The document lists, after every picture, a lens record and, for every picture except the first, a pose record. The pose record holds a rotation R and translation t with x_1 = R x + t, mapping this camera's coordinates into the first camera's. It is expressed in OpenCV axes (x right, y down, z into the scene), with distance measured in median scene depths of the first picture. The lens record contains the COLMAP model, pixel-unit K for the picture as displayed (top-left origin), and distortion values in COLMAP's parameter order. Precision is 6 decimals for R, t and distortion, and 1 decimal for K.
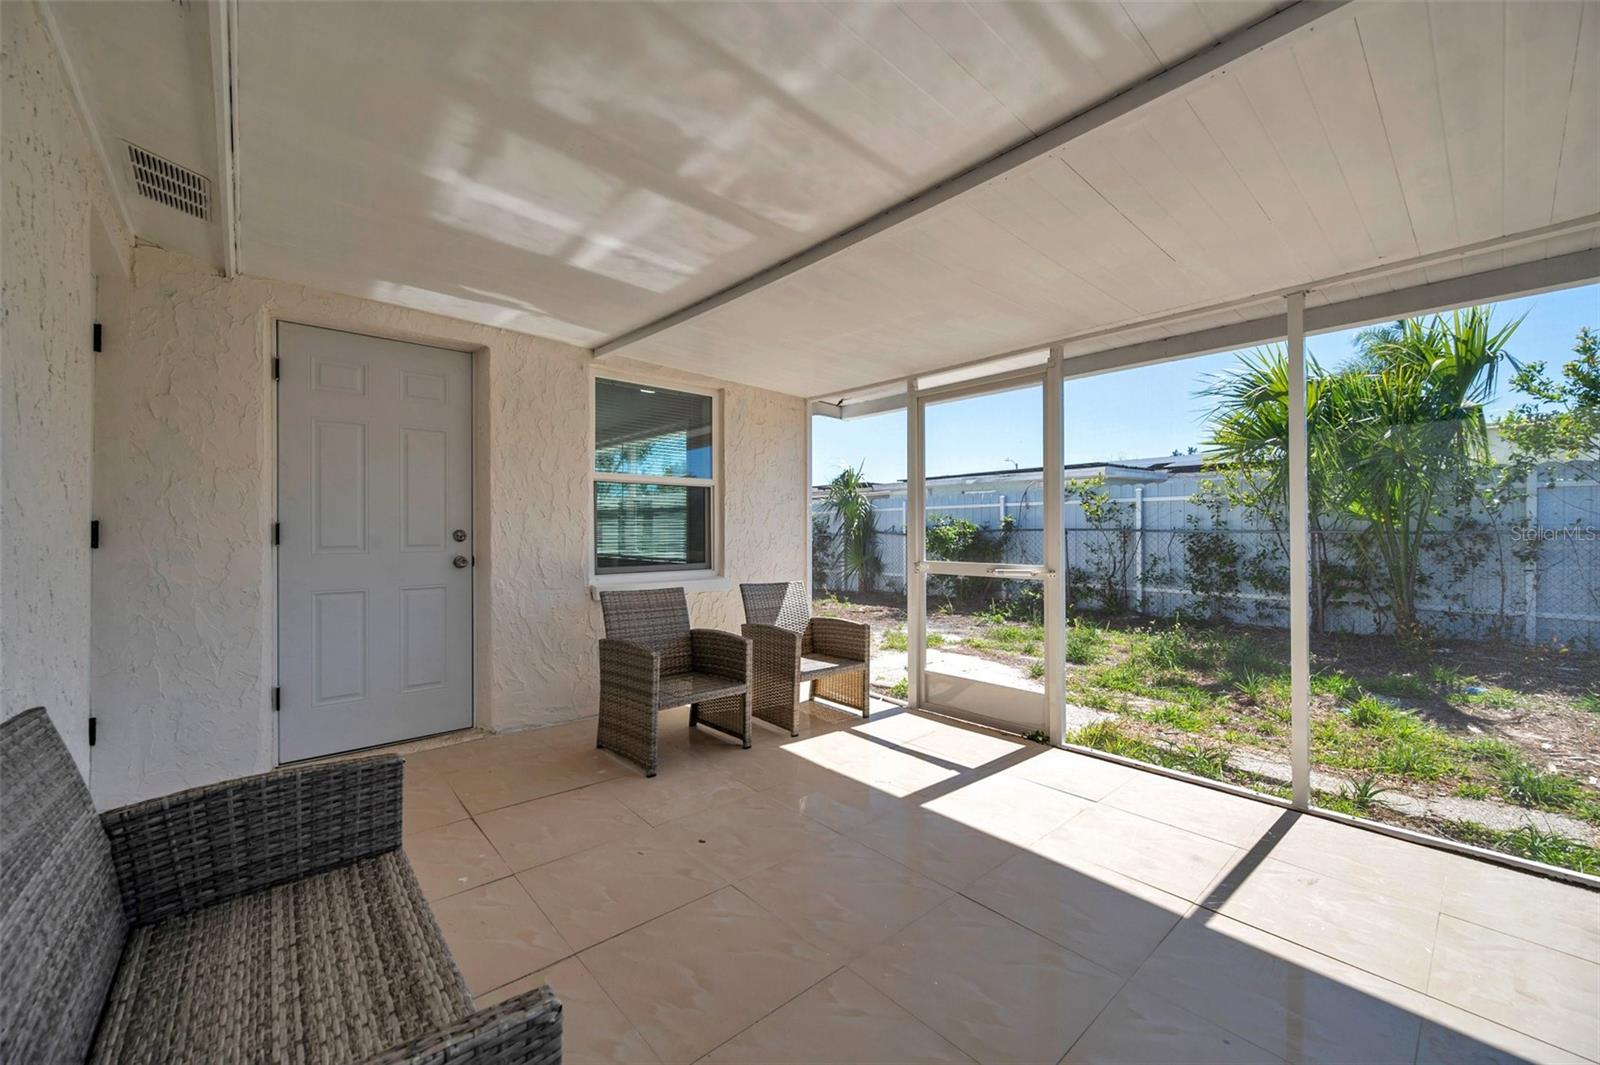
lens RADIAL K [[635.2, 0, 800.2], [0, 635.2, 534.3], [0, 0, 1]] dist [-0.005758, 0.000923]
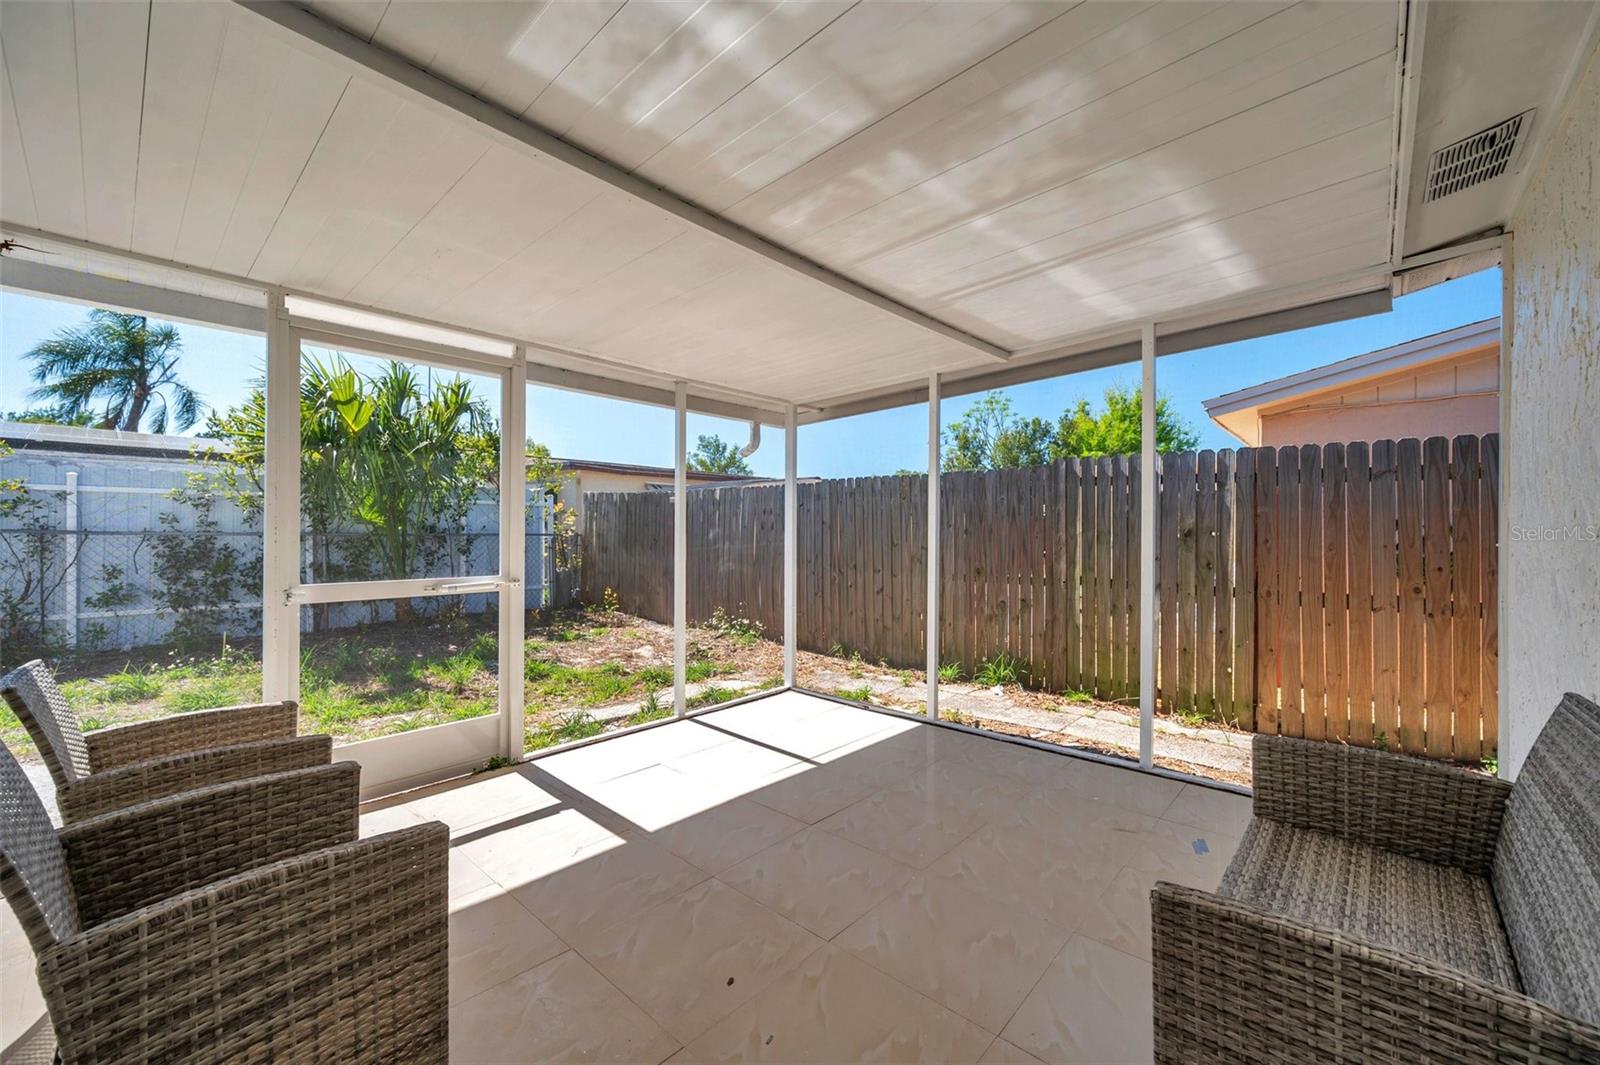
lens RADIAL K [[635.2, 0, 798.3], [0, 635.2, 531.0], [0, 0, 1]] dist [-0.005758, 0.000923]
pose [[-0.114712, 0.001731, 0.993397, -0.658978], [0.001000, 0.999998, -0.001627, -0.014496], [-0.993398, 0.000807, -0.114714, 0.762329]]
